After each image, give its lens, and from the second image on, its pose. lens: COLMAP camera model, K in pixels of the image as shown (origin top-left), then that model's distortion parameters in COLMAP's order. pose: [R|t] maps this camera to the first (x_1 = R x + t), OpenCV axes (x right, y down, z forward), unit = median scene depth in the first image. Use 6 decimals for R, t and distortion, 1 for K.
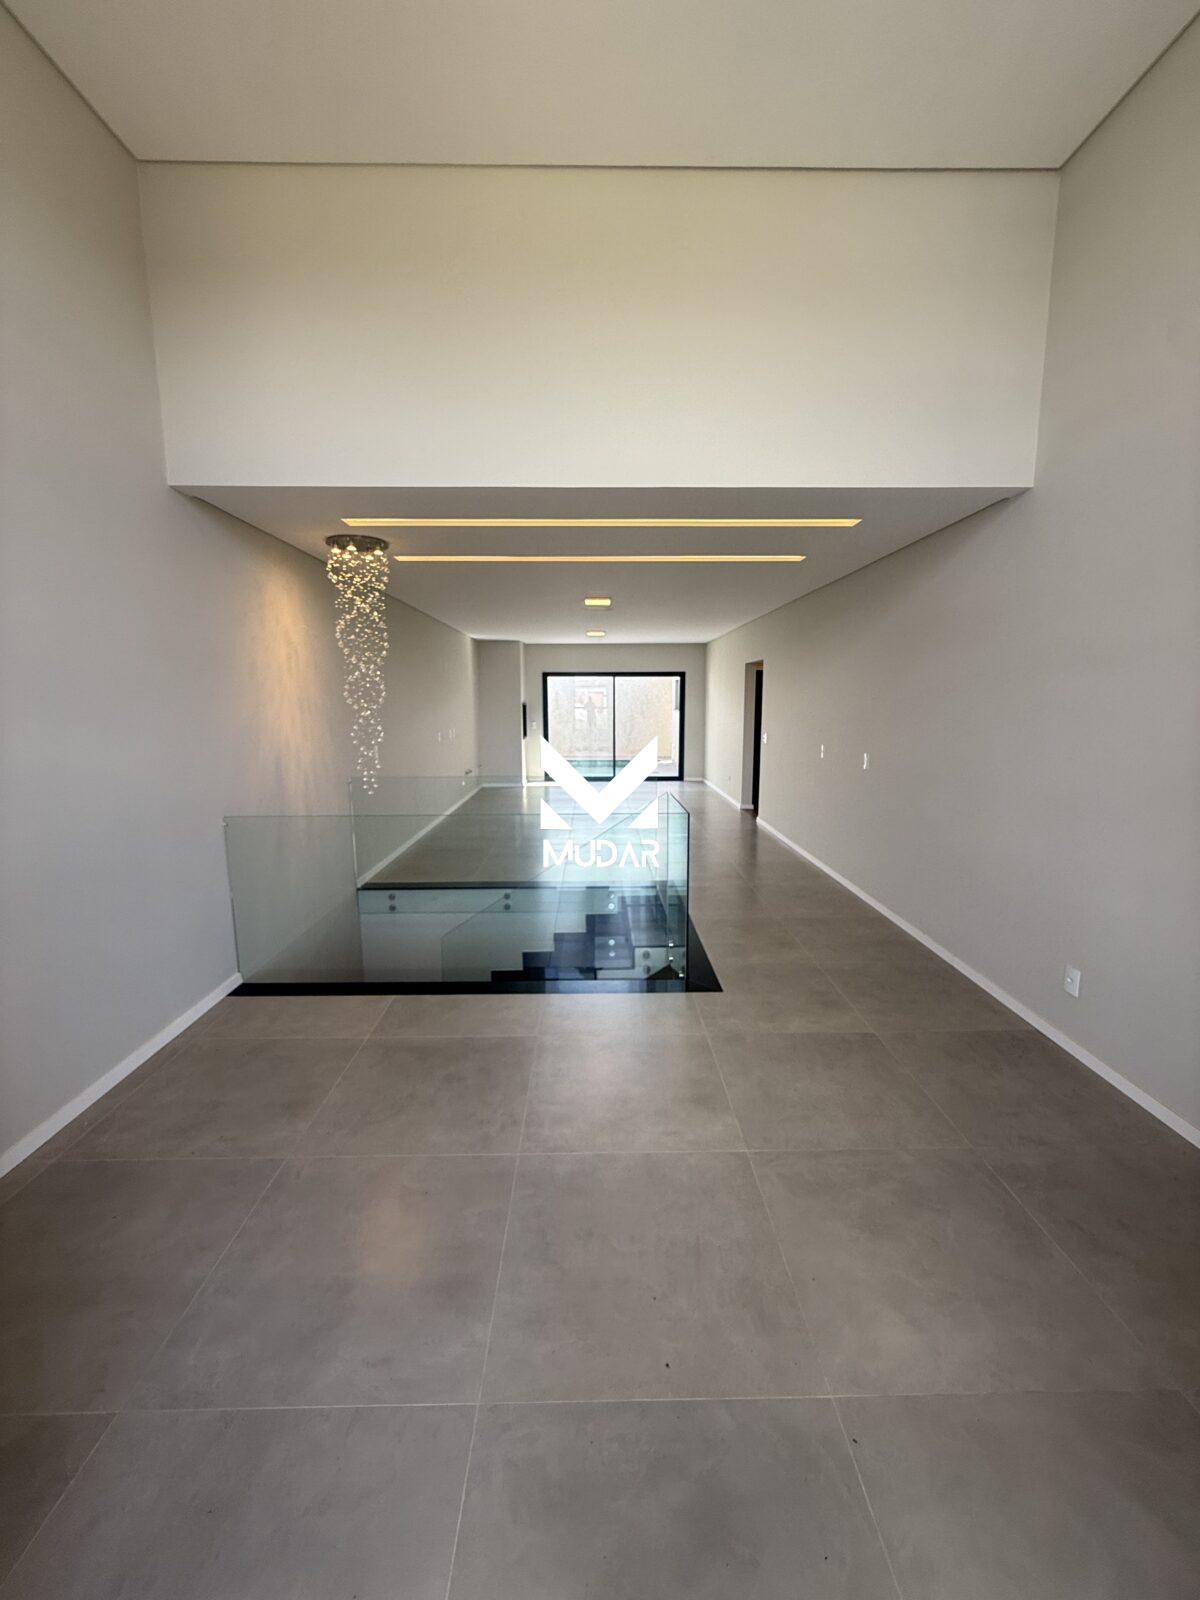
lens RADIAL K [[638.8, 0, 601.5], [0, 638.8, 794.2], [0, 0, 1]] dist [-0.001722, 0.000673]
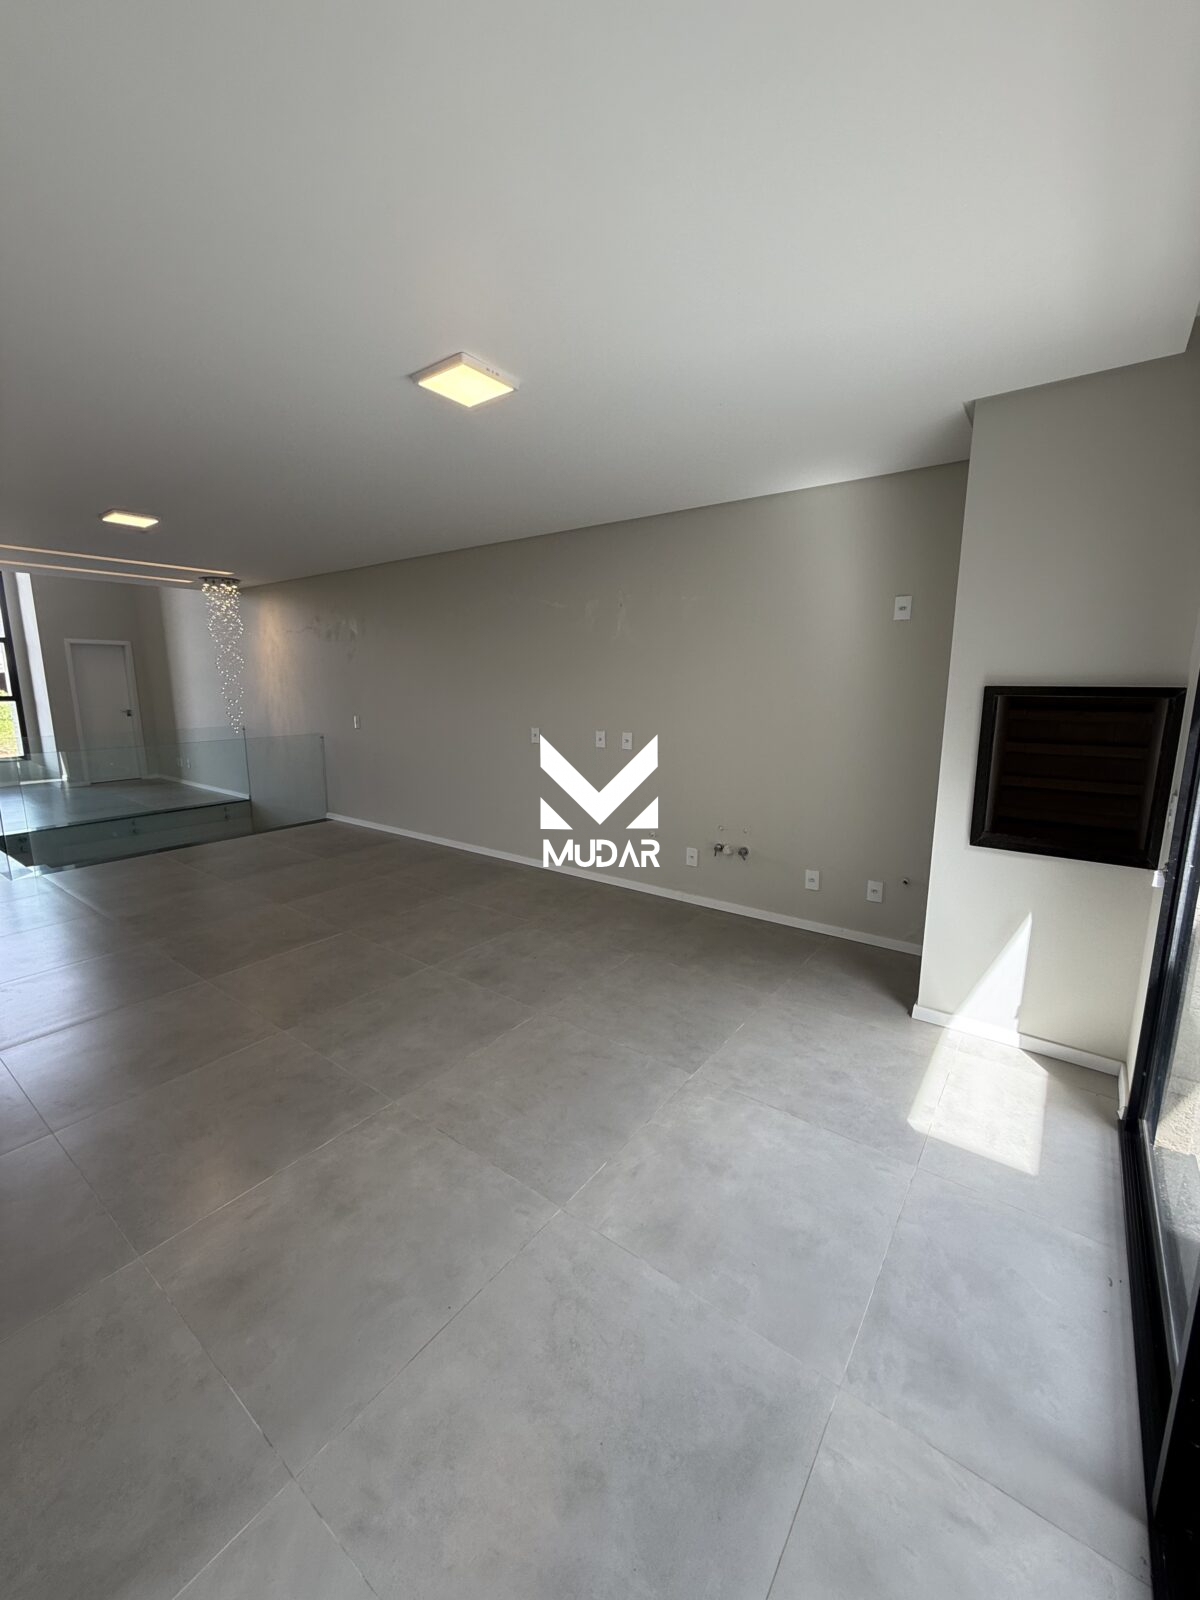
lens RADIAL K [[638.3, 0, 602.4], [0, 638.3, 793.9], [0, 0, 1]] dist [0.000646, 0.000034]
pose [[-0.610235, 0.144197, -0.778987, 0.153443], [-0.115206, 0.956690, 0.267341, -0.167352], [0.783799, 0.252885, -0.567194, 1.141239]]
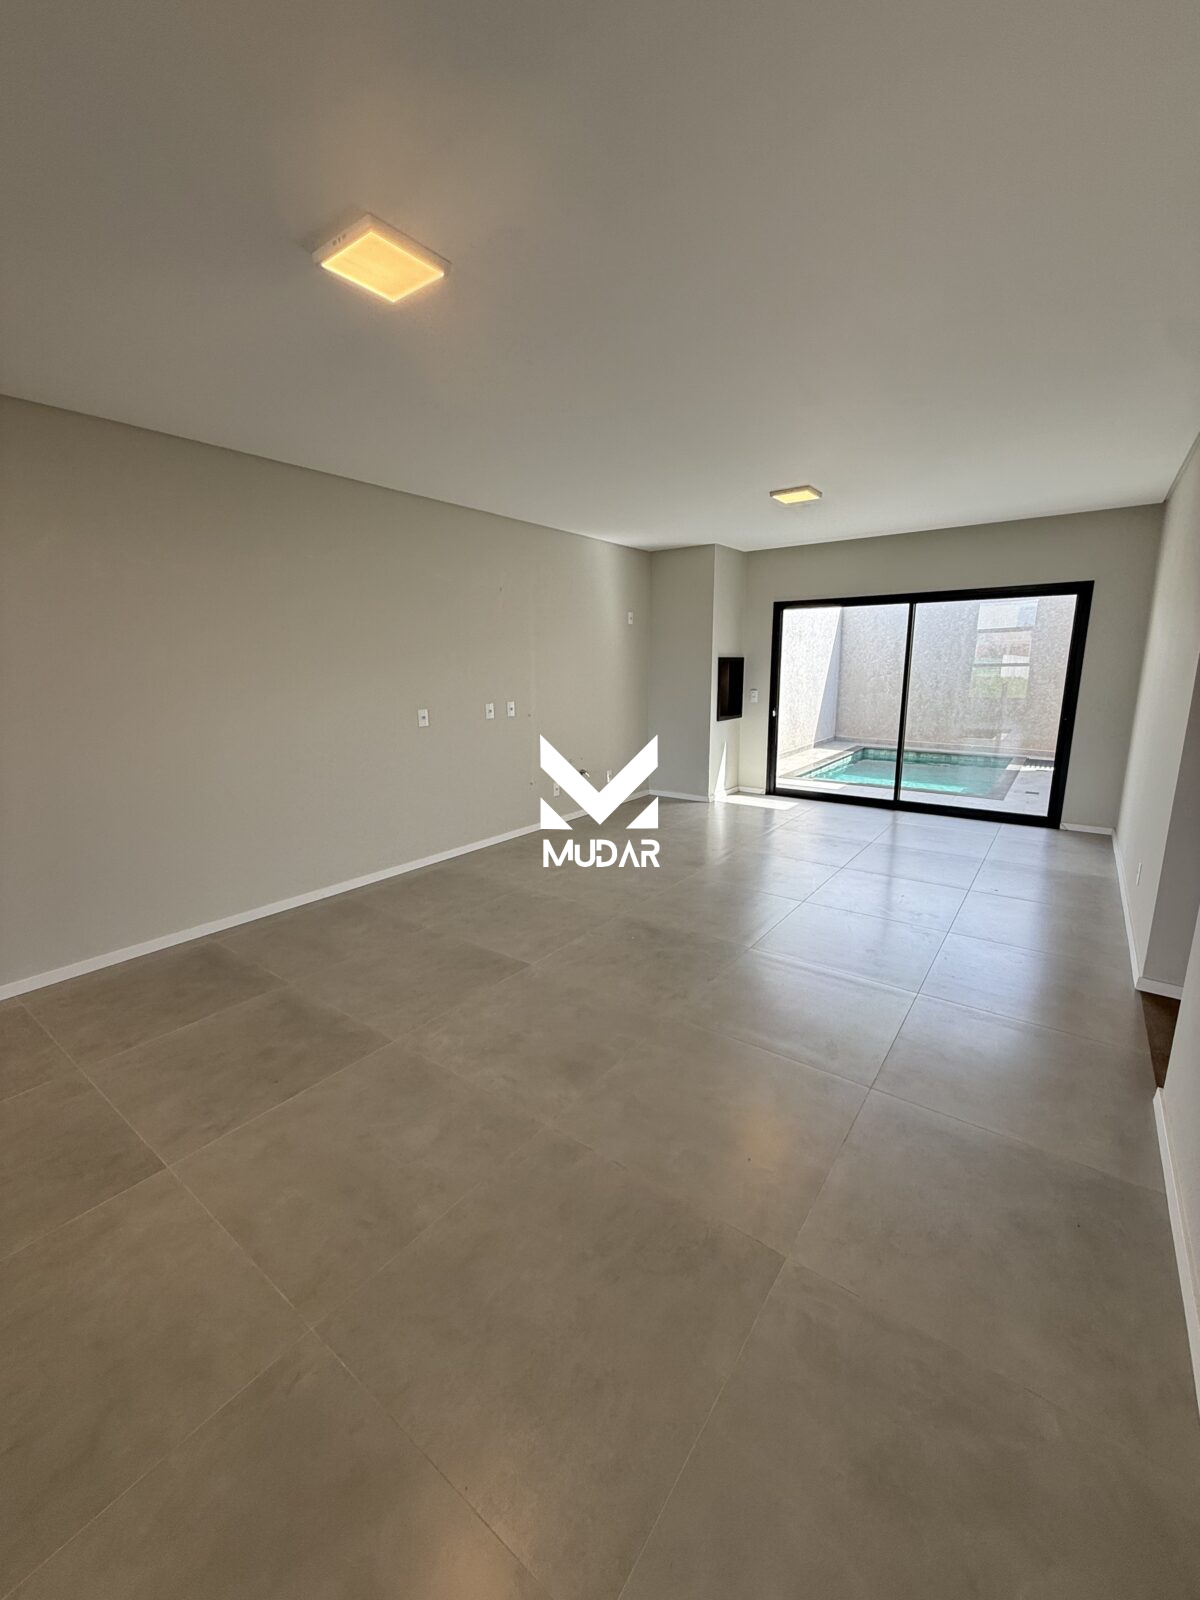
lens RADIAL K [[638.8, 0, 601.5], [0, 638.8, 794.2], [0, 0, 1]] dist [-0.001722, 0.000673]
pose [[0.794322, 0.118790, -0.595770, 0.163484], [-0.082417, 0.992701, 0.088050, -0.069488], [0.601881, -0.020838, 0.798314, 0.528096]]
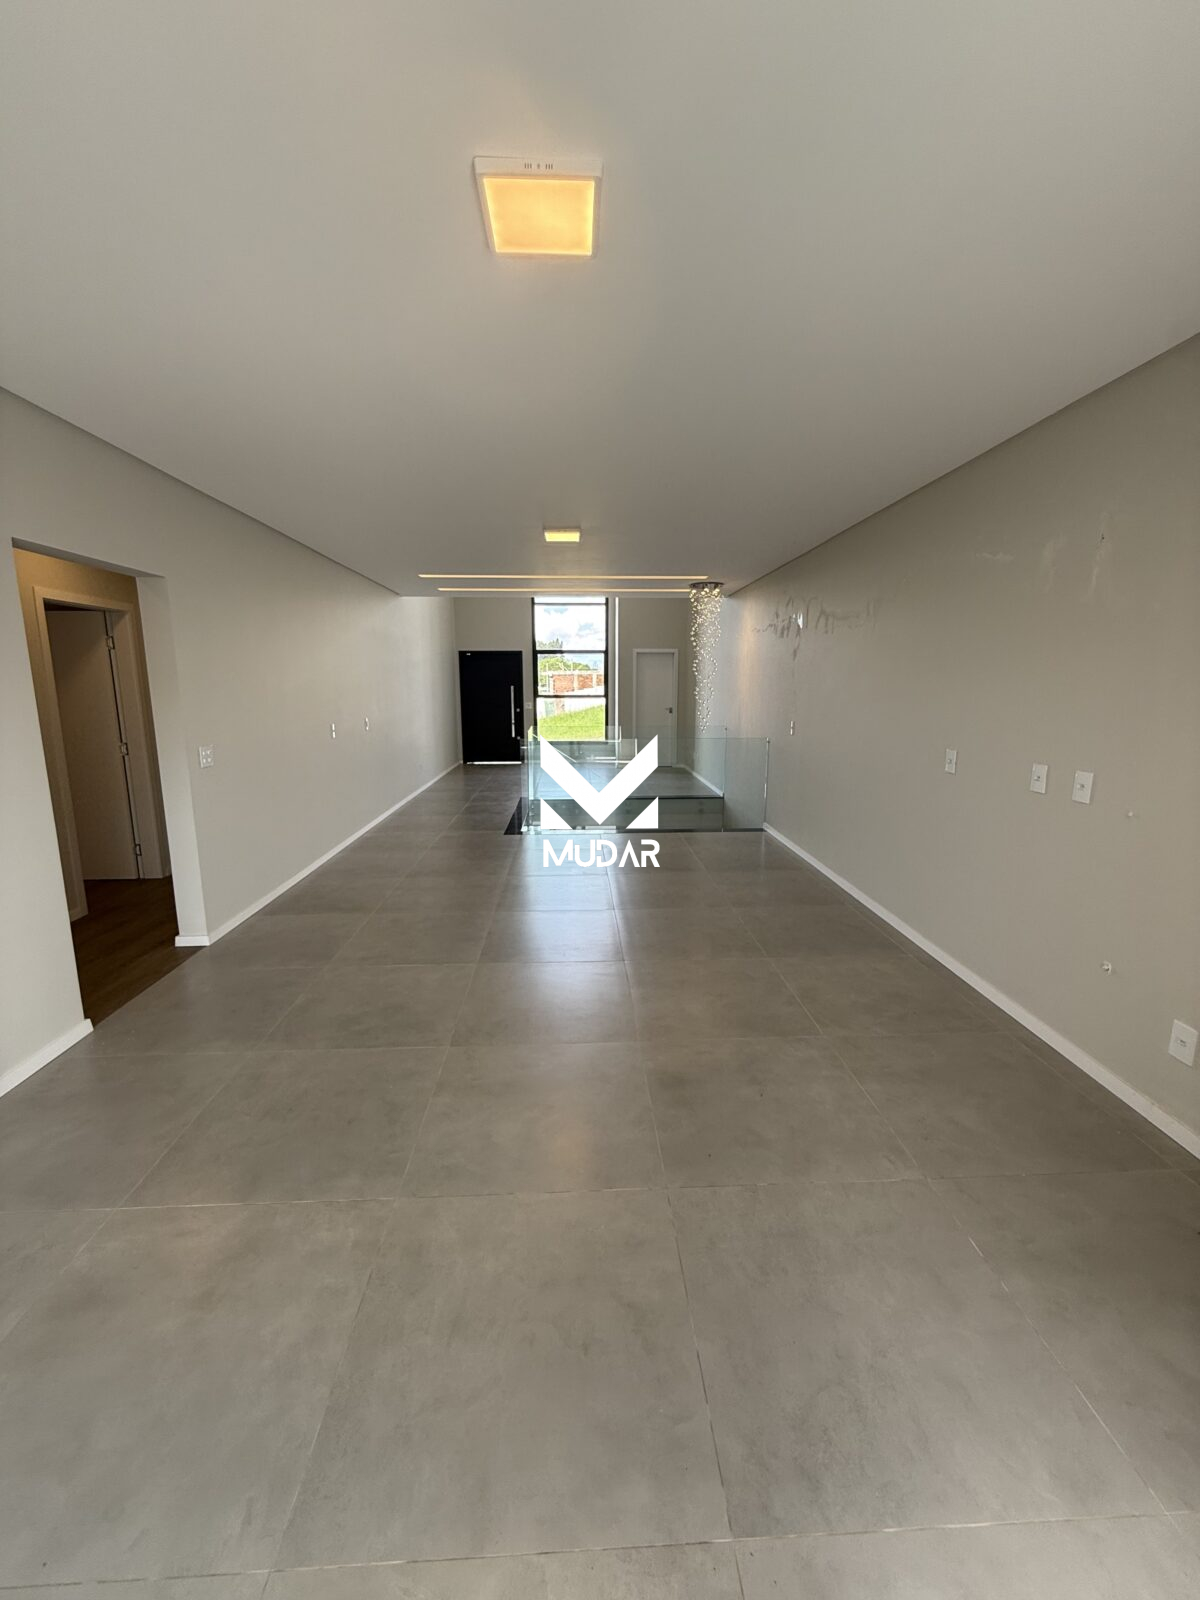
lens RADIAL K [[638.8, 0, 601.5], [0, 638.8, 794.2], [0, 0, 1]] dist [-0.001722, 0.000673]
pose [[-0.999481, 0.009782, -0.030683, -0.015699], [-0.000397, 0.948942, 0.315450, -0.160386], [0.032202, 0.315299, -0.948446, 1.120568]]
